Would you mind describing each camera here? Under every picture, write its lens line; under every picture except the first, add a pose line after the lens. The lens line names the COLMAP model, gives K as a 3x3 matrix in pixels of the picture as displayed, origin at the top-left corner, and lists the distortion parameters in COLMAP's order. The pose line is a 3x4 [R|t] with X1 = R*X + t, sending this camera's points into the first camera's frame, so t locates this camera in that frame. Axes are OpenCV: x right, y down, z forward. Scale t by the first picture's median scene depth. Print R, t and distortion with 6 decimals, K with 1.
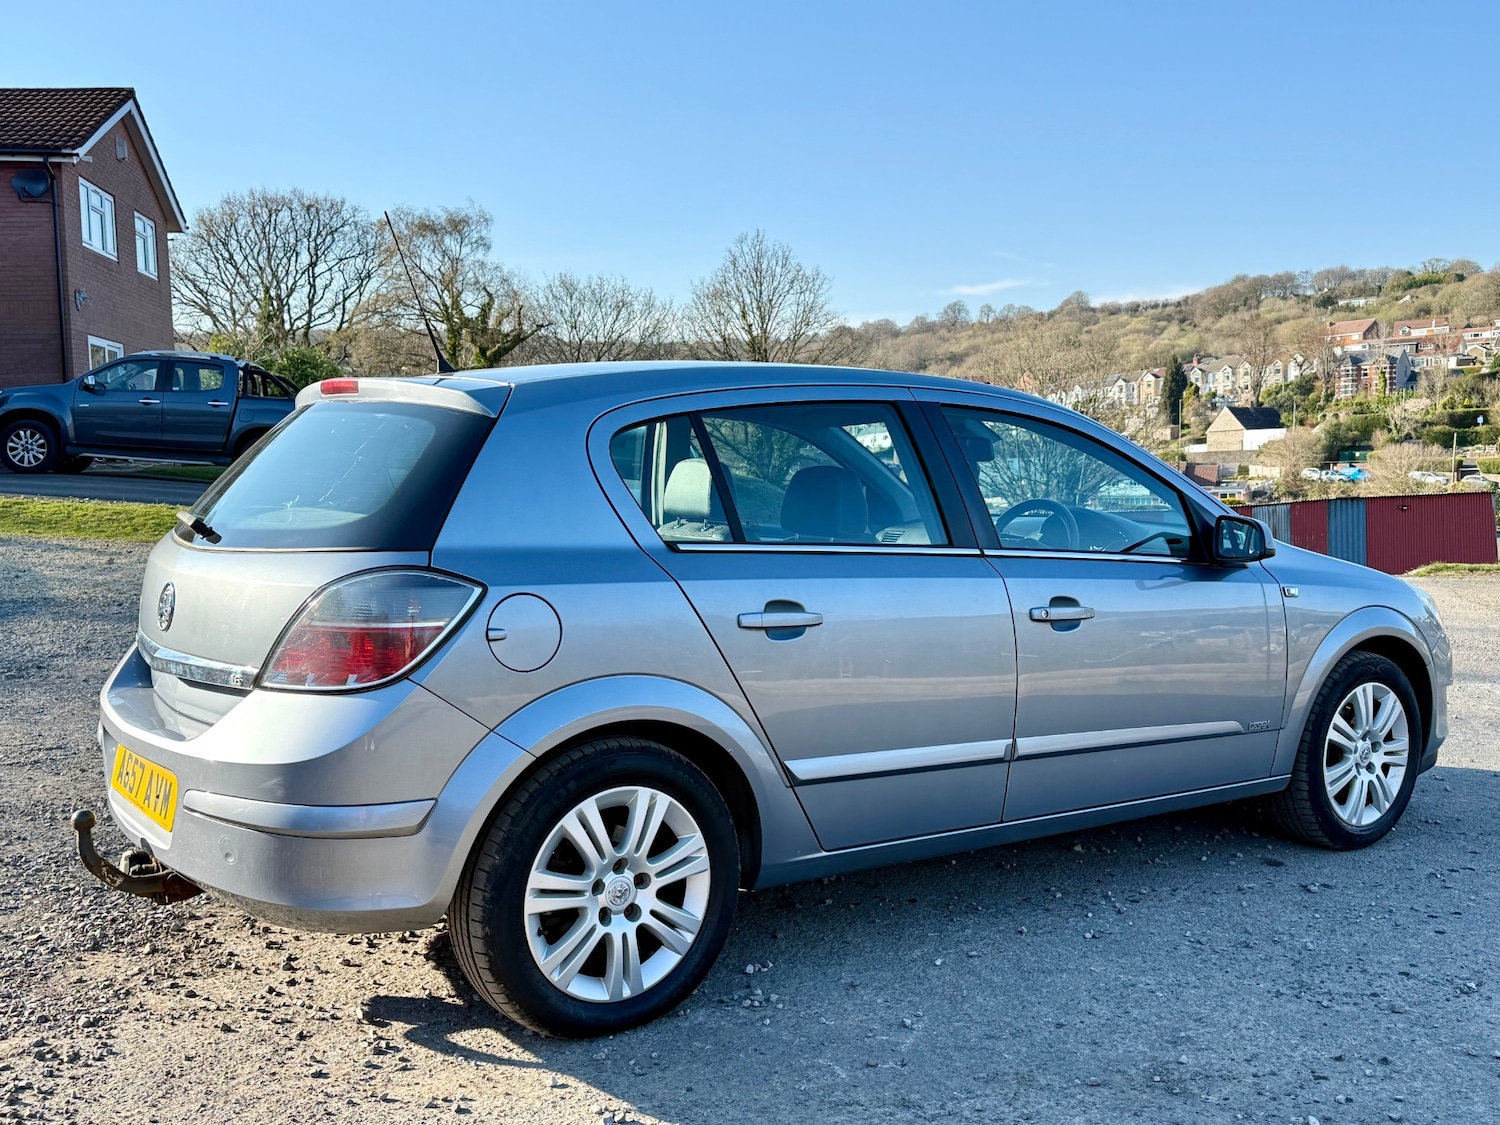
lens RADIAL K [[1480.7, 0, 753.5], [0, 1480.7, 568.3], [0, 0, 1]] dist [0.186449, -0.393395]
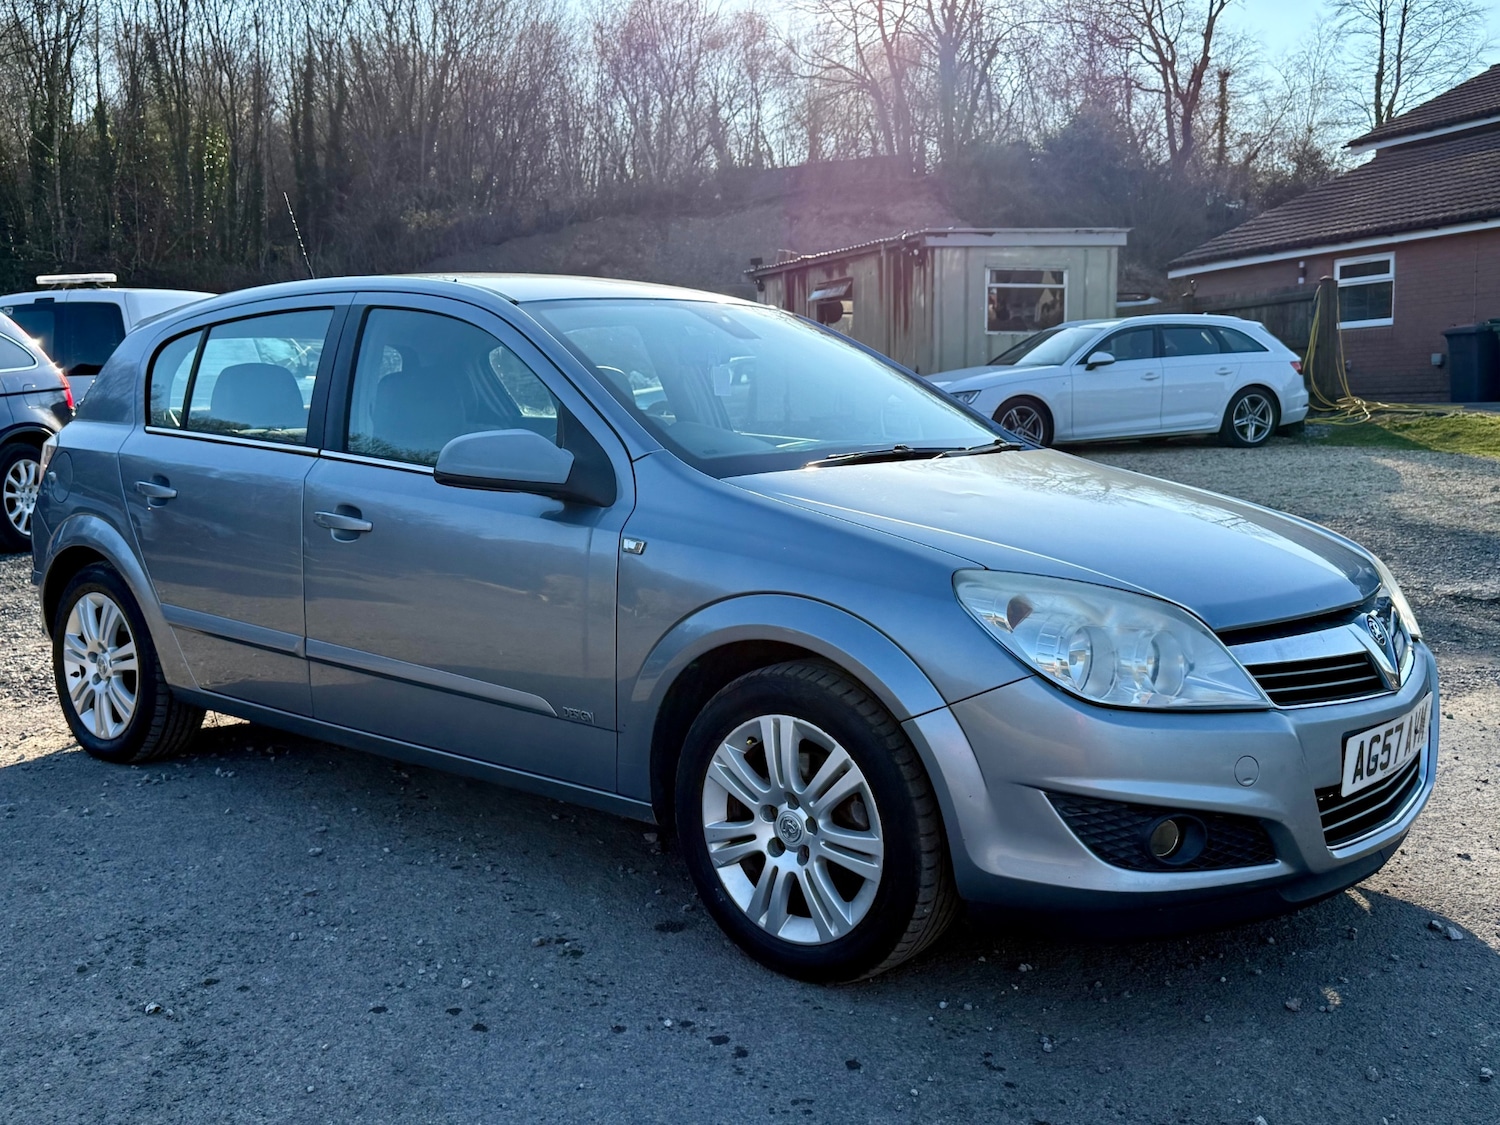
lens RADIAL K [[1480.7, 0, 753.5], [0, 1480.7, 568.3], [0, 0, 1]] dist [0.186449, -0.393395]
pose [[0.252524, 0.114984, -0.960734, 1.066894], [-0.070611, 0.992456, 0.100221, -0.049018], [0.965011, 0.042531, 0.258739, 0.891240]]
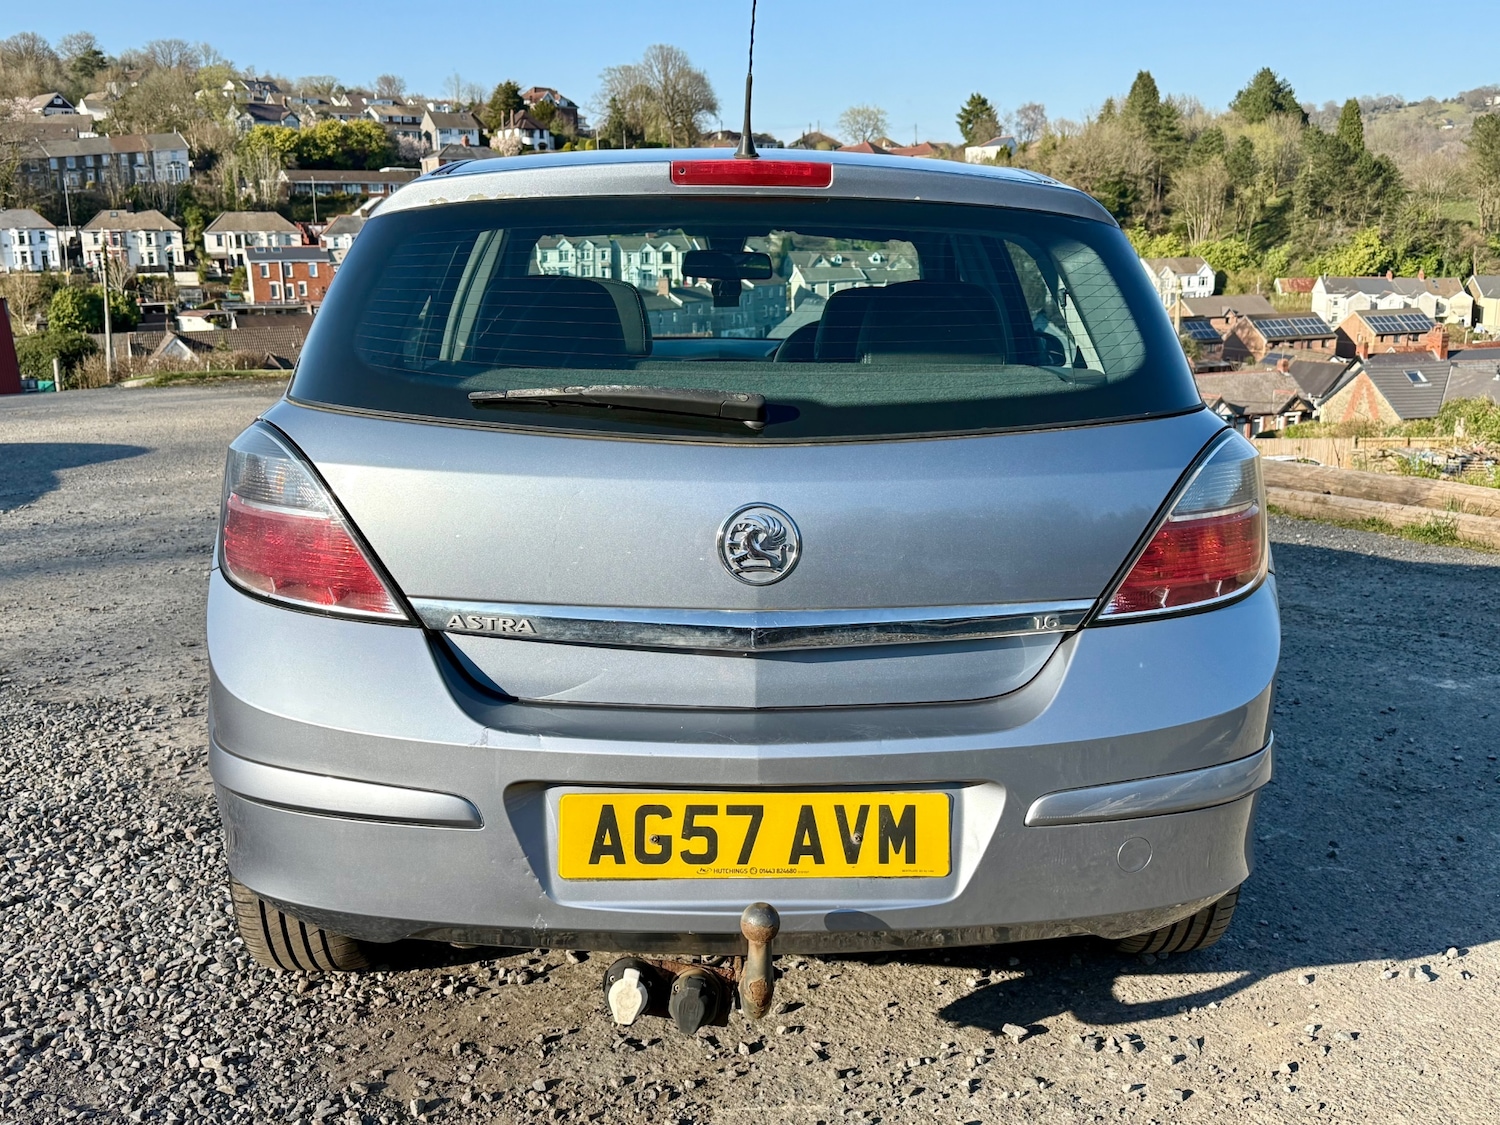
lens RADIAL K [[1498.2, 0, 750.0], [0, 1498.2, 562.5], [0, 0, 1]] dist [0.091542, -0.164000]
pose [[0.552525, -0.164276, 0.817147, -0.690778], [0.062721, 0.985800, 0.155772, -0.047483], [-0.831133, -0.034816, 0.554983, 0.526633]]
